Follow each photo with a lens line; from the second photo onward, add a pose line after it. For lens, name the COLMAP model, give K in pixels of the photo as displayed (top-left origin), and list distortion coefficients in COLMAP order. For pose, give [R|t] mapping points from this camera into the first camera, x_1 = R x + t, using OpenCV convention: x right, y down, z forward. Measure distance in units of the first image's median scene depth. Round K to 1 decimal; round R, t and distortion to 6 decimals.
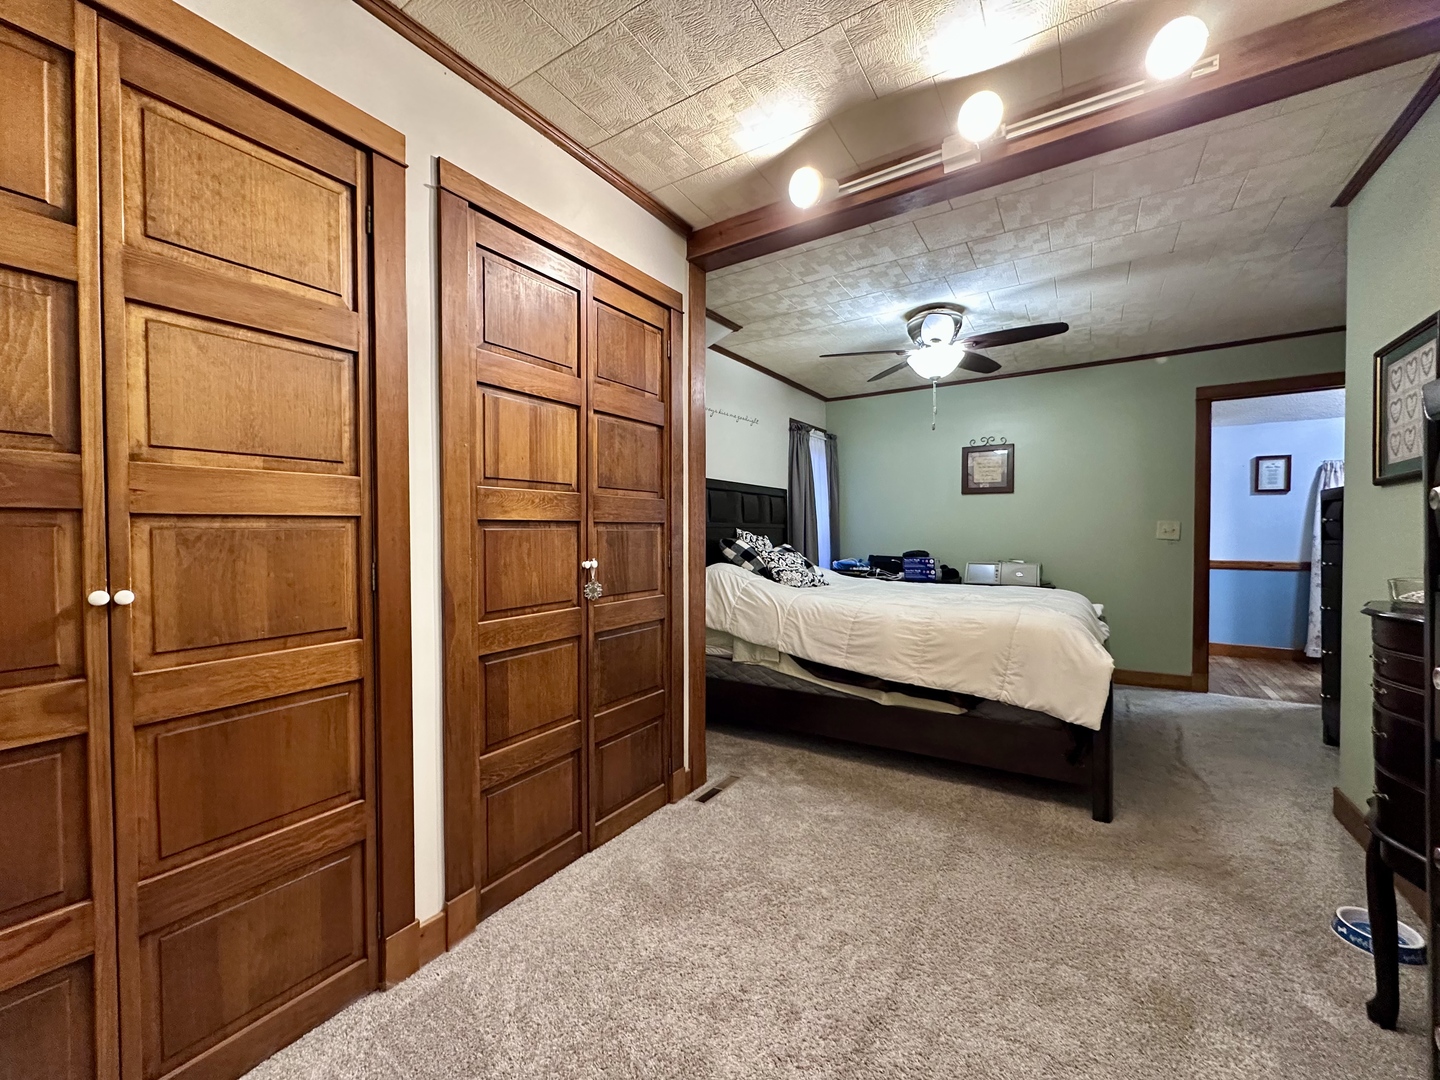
lens RADIAL K [[569.5, 0, 719.9], [0, 569.5, 542.0], [0, 0, 1]] dist [-0.005340, 0.000787]
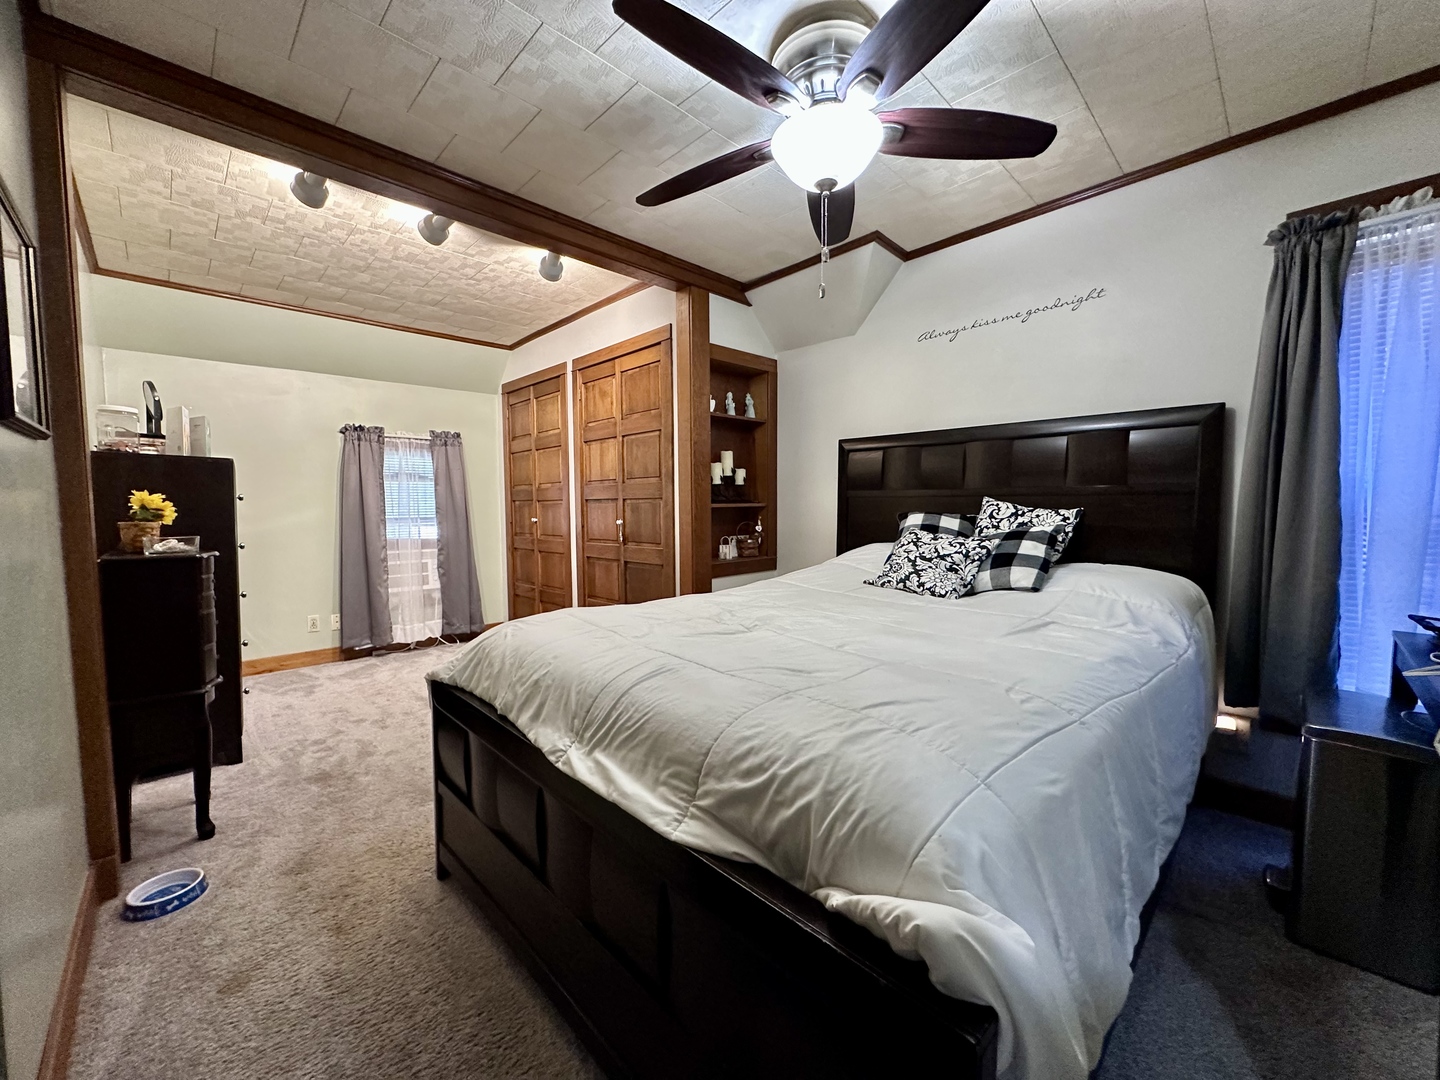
lens RADIAL K [[569.5, 0, 718.9], [0, 569.5, 535.4], [0, 0, 1]] dist [-0.005340, 0.000787]
pose [[-0.223455, 0.062296, -0.972721, 1.493673], [-0.008308, 0.997798, 0.065811, -0.041960], [0.974679, 0.022787, -0.222445, 1.731148]]
